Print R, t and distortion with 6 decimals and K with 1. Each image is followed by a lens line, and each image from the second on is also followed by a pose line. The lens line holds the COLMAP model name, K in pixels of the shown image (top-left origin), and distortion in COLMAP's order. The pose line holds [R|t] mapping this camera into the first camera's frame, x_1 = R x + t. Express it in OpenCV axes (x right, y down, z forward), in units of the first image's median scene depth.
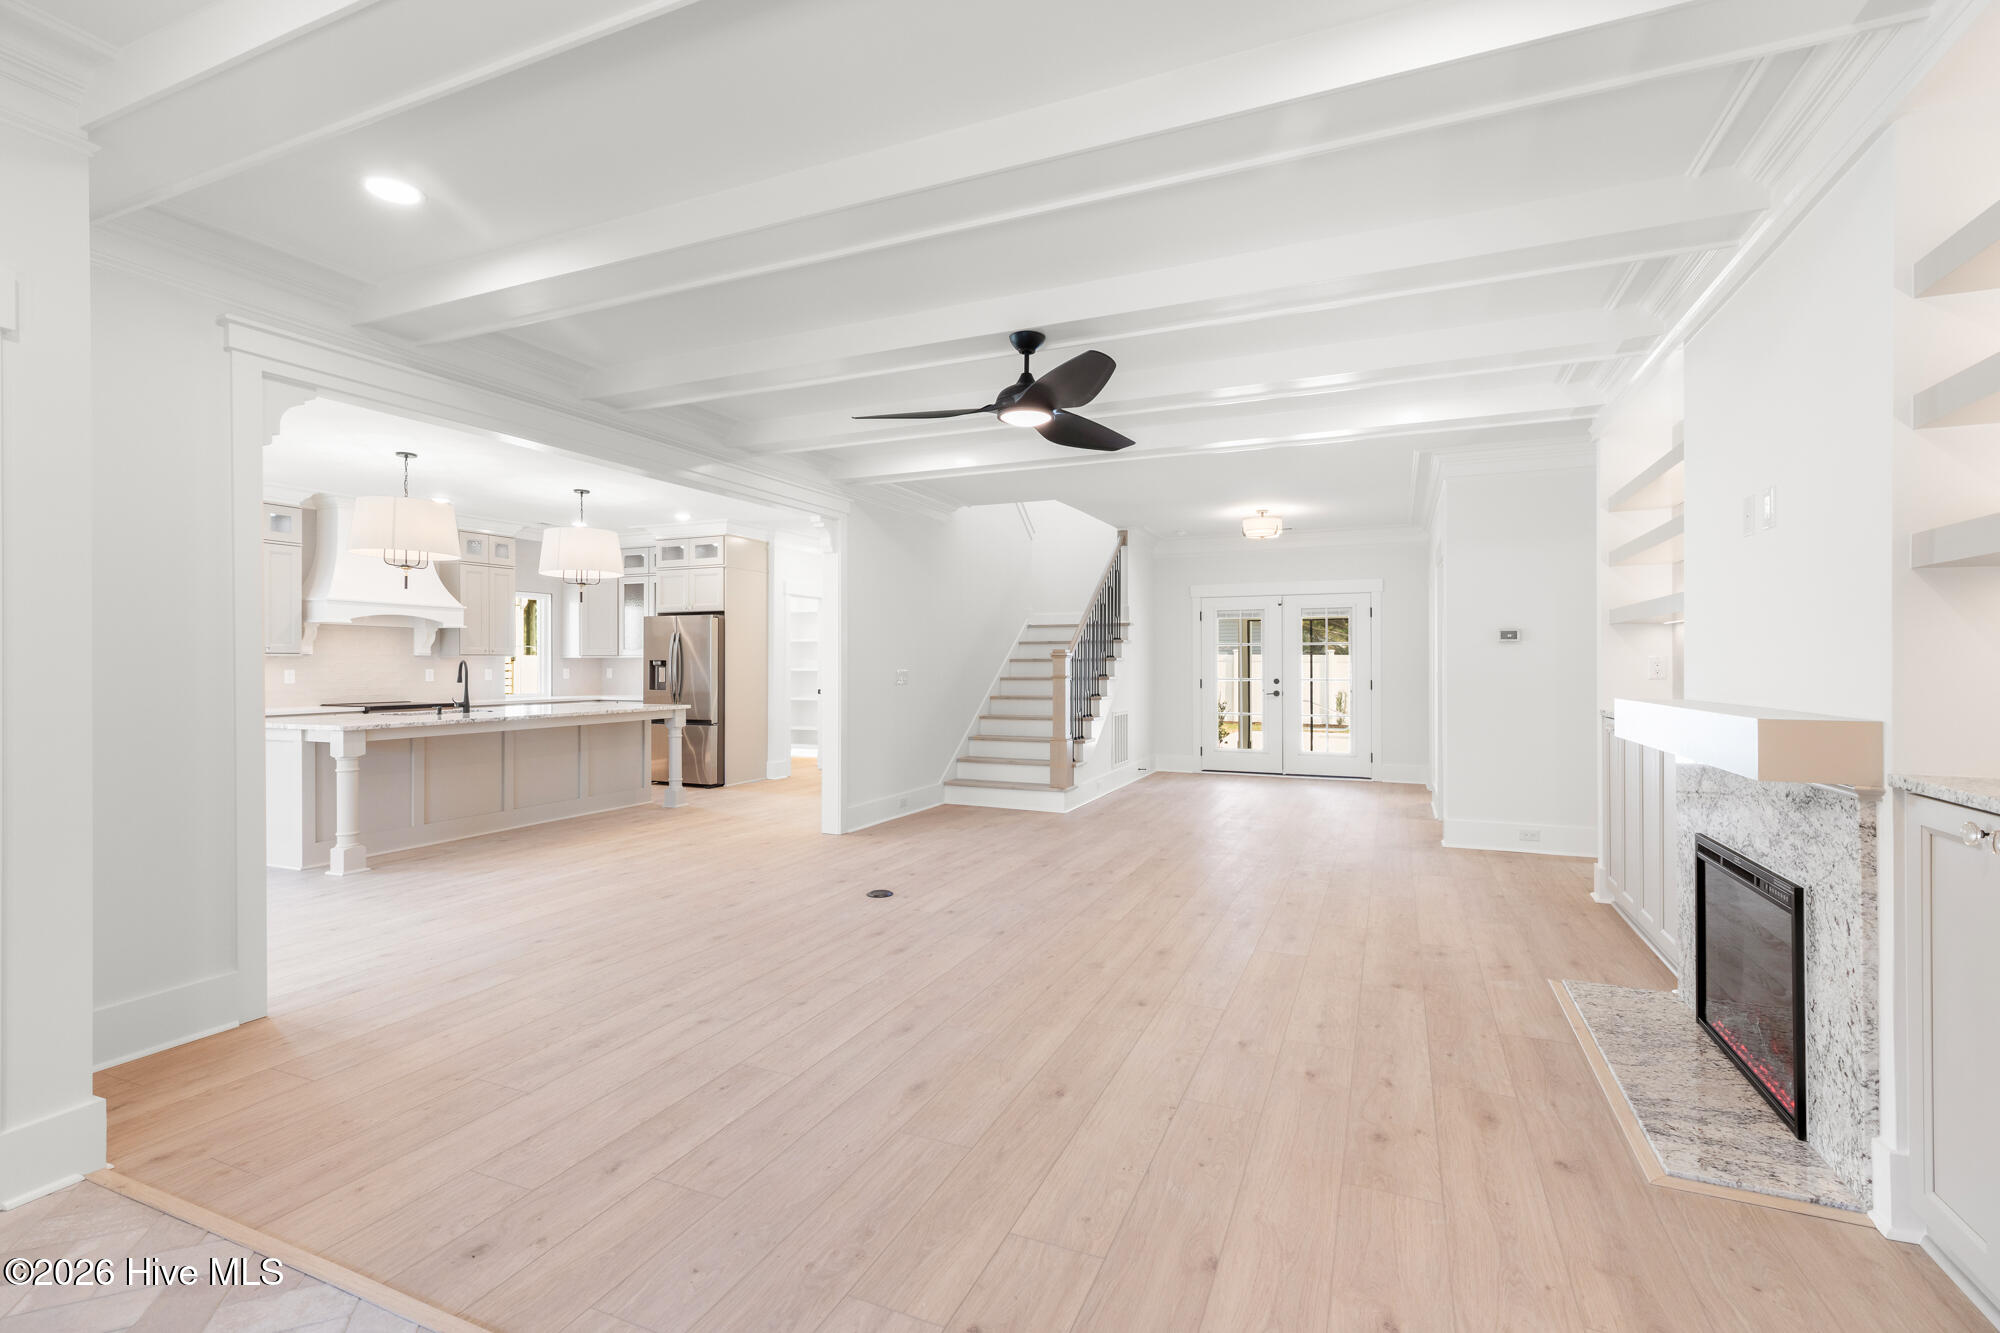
lens RADIAL K [[895.8, 0, 1004.1], [0, 895.8, 660.2], [0, 0, 1]] dist [0.007648, 0.000354]
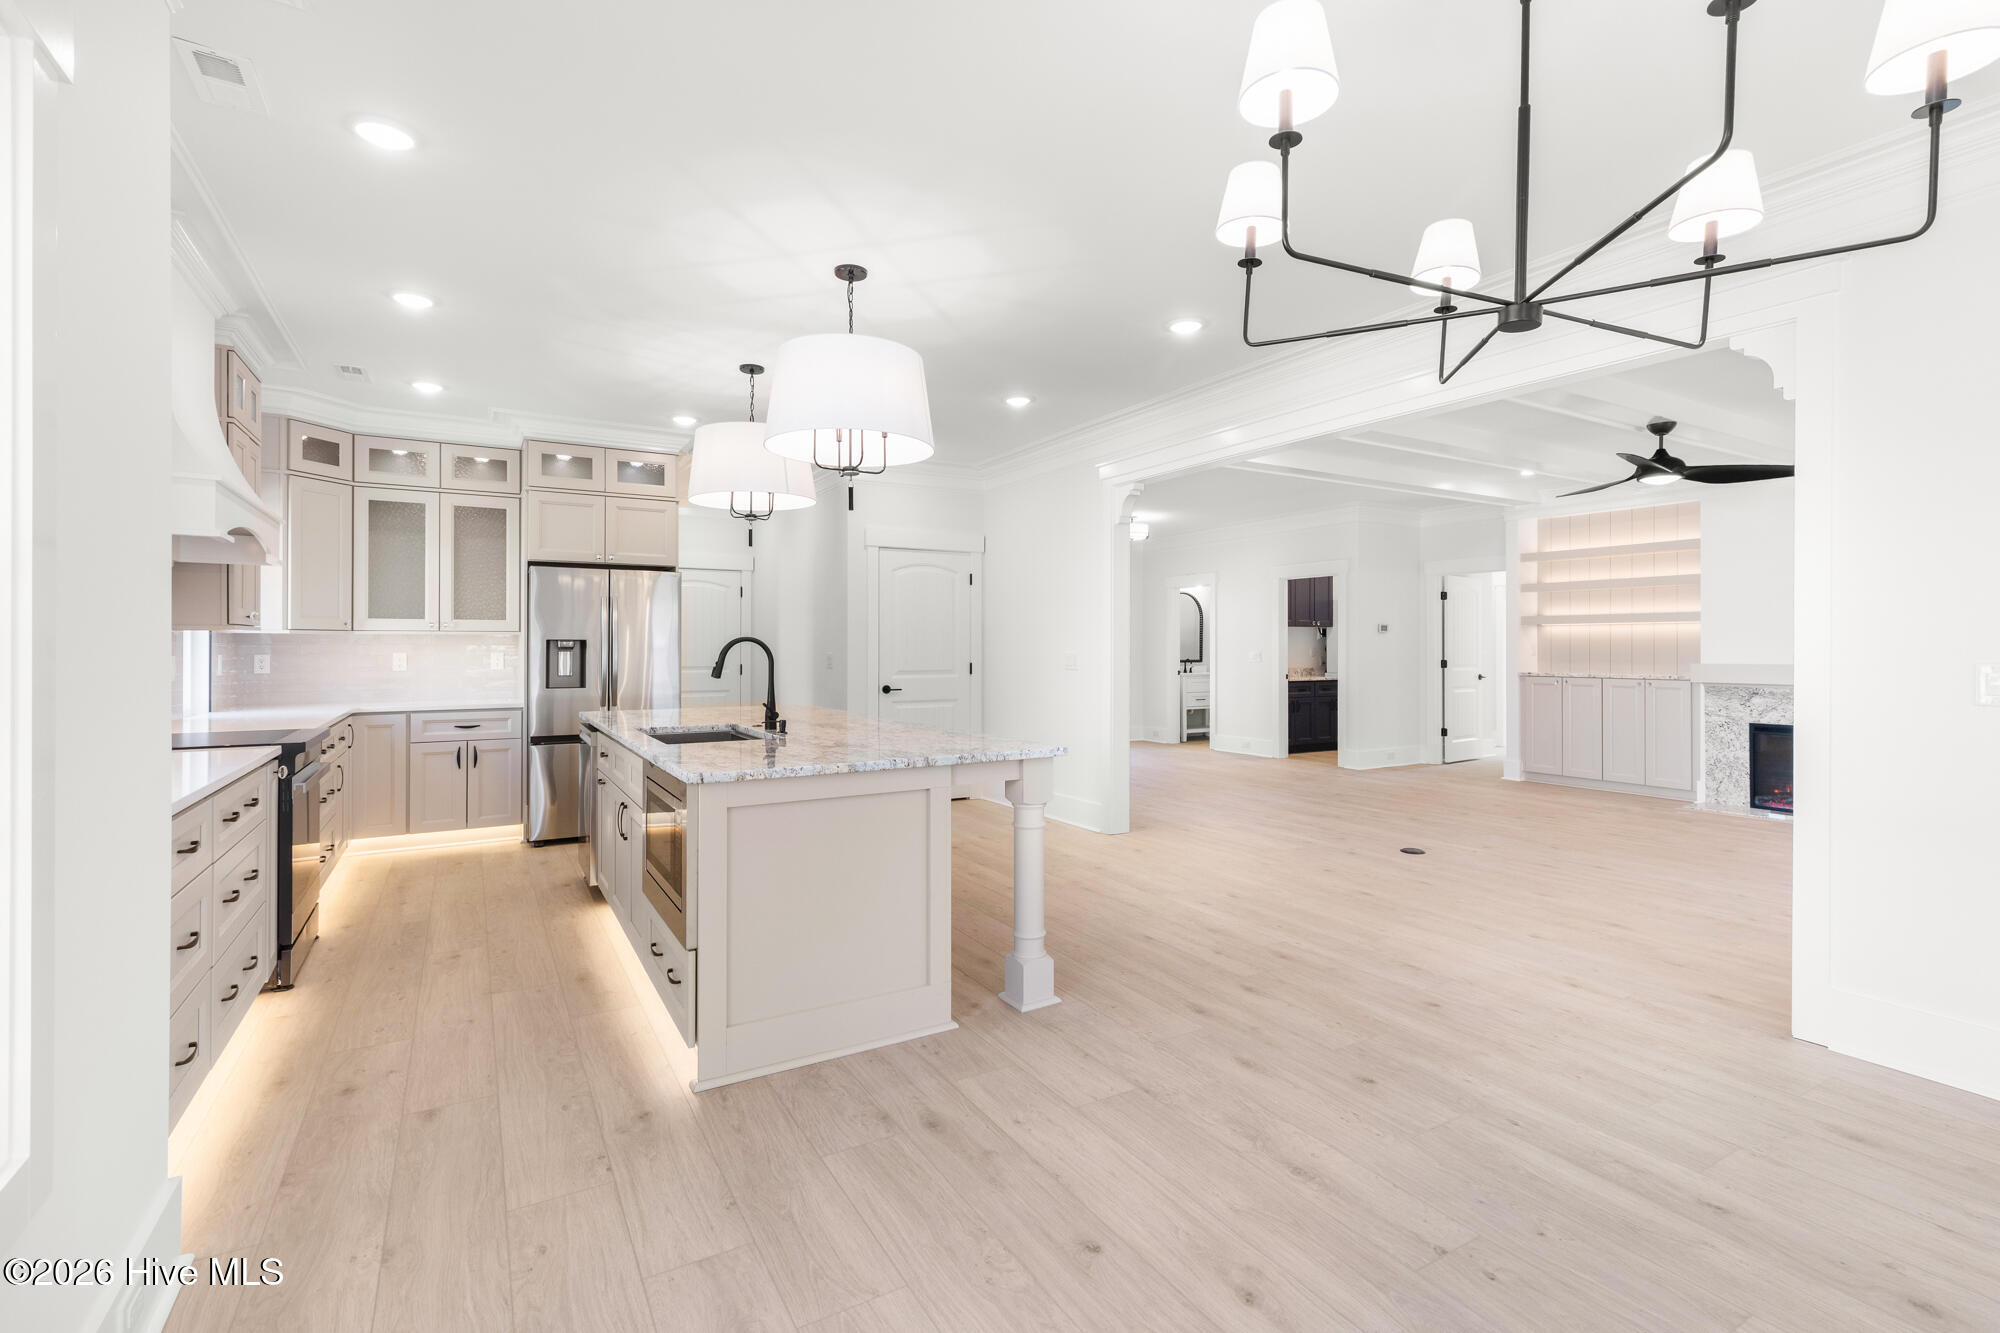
lens RADIAL K [[914.2, 0, 1007.4], [0, 914.2, 644.8], [0, 0, 1]] dist [0.002197, 0.000119]
pose [[0.587065, 0.003596, 0.809532, -1.683647], [-0.004910, 0.999988, -0.000881, 0.008019], [-0.809525, -0.003457, 0.587075, 0.913916]]
